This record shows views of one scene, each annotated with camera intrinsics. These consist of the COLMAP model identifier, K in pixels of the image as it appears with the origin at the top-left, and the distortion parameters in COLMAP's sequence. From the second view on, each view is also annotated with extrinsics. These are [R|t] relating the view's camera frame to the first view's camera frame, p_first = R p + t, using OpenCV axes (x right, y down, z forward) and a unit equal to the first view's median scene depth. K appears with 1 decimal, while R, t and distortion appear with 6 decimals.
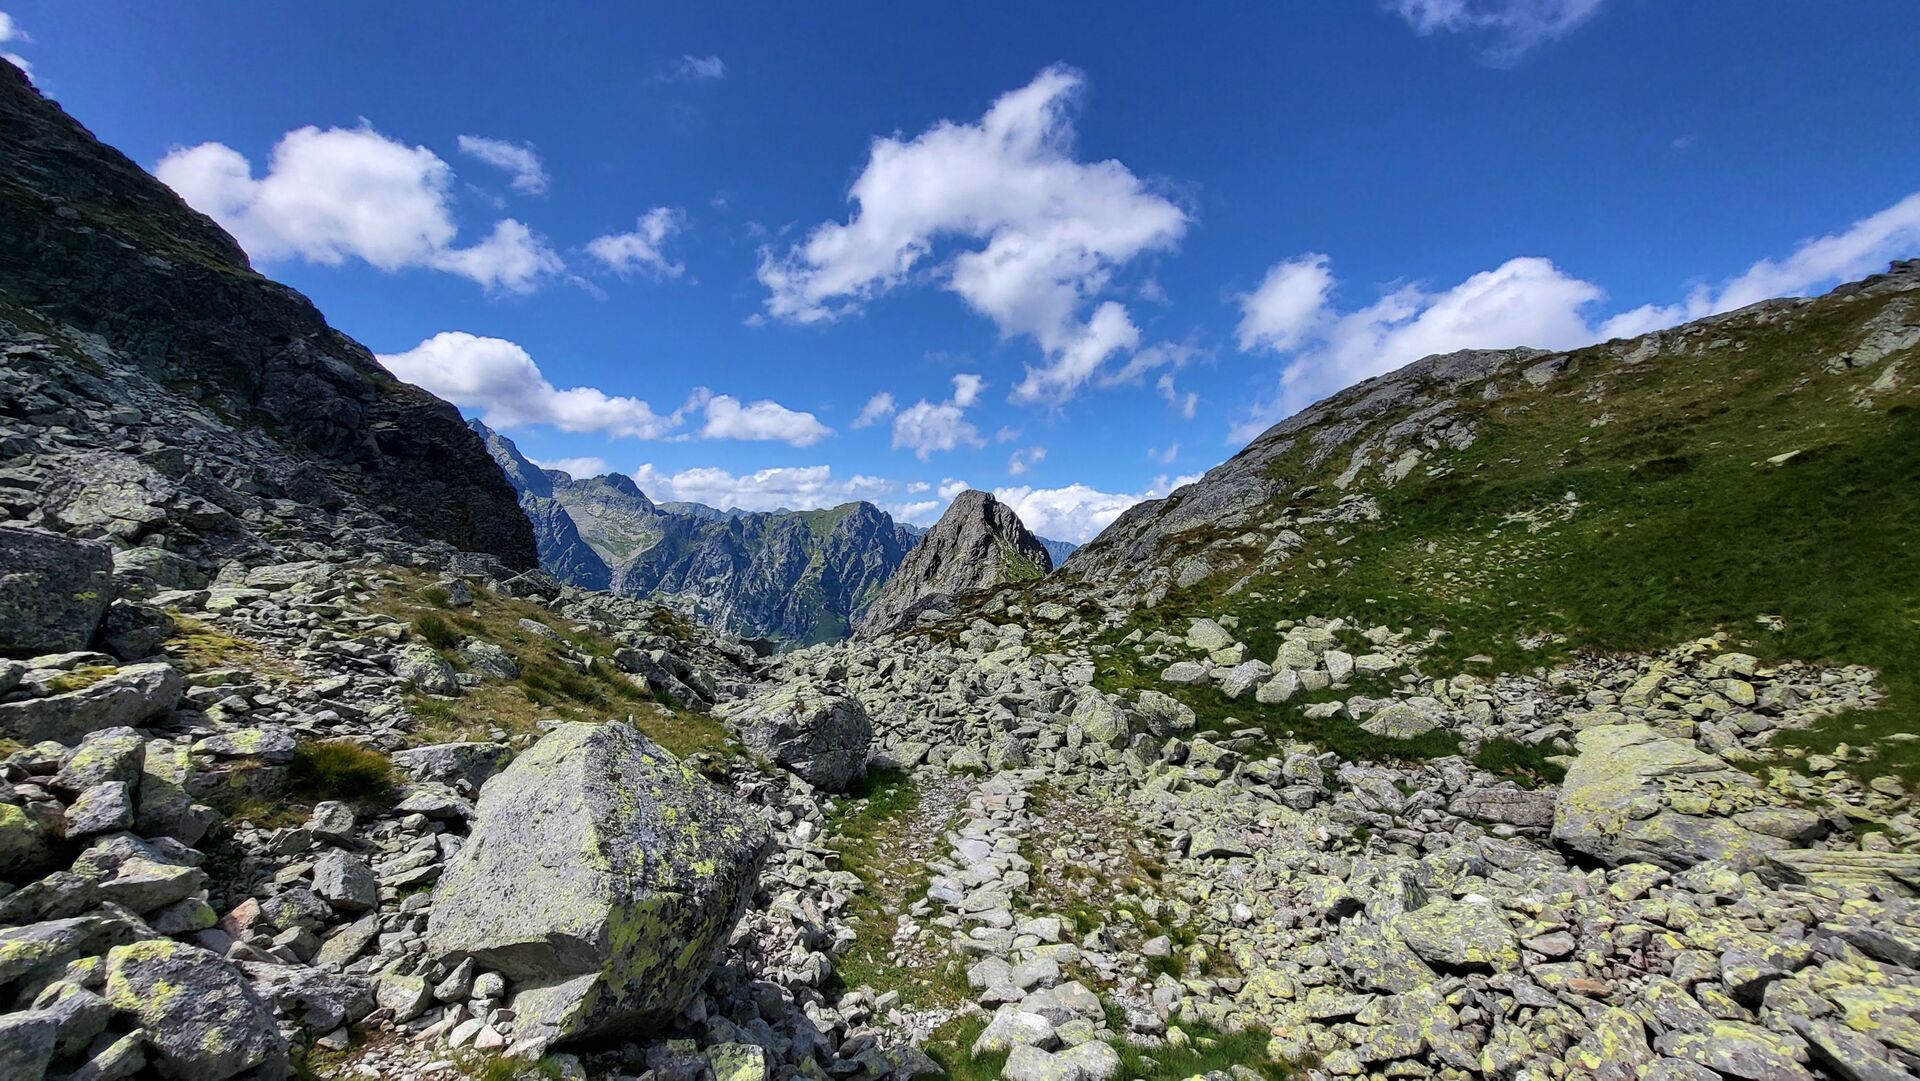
lens RADIAL K [[741.9, 0, 955.6], [0, 741.9, 539.7], [0, 0, 1]] dist [0.001503, -0.000070]
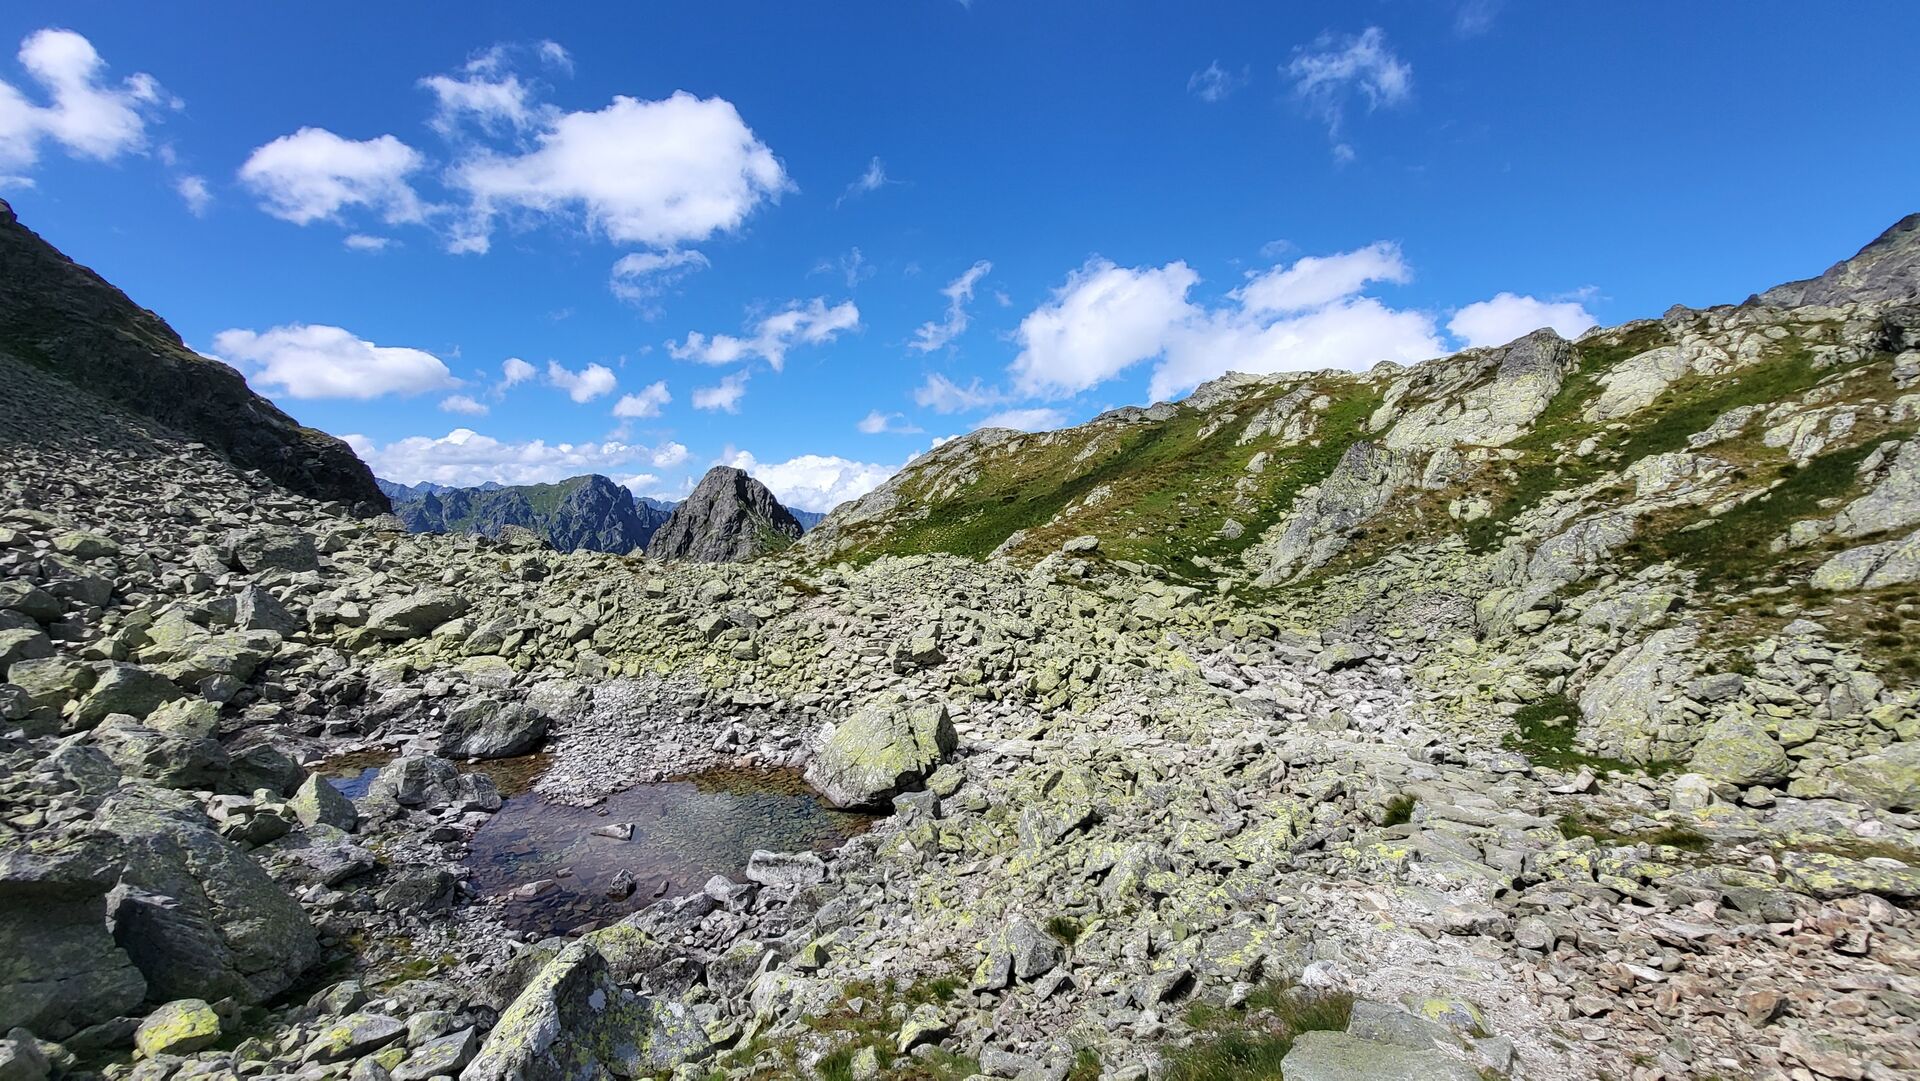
lens RADIAL K [[741.9, 0, 969.3], [0, 741.9, 535.5], [0, 0, 1]] dist [0.001503, -0.000070]
pose [[0.941187, -0.034231, 0.336148, -0.111885], [0.022802, 0.999022, 0.037889, -0.070519], [-0.337116, -0.027996, 0.941047, -1.488665]]
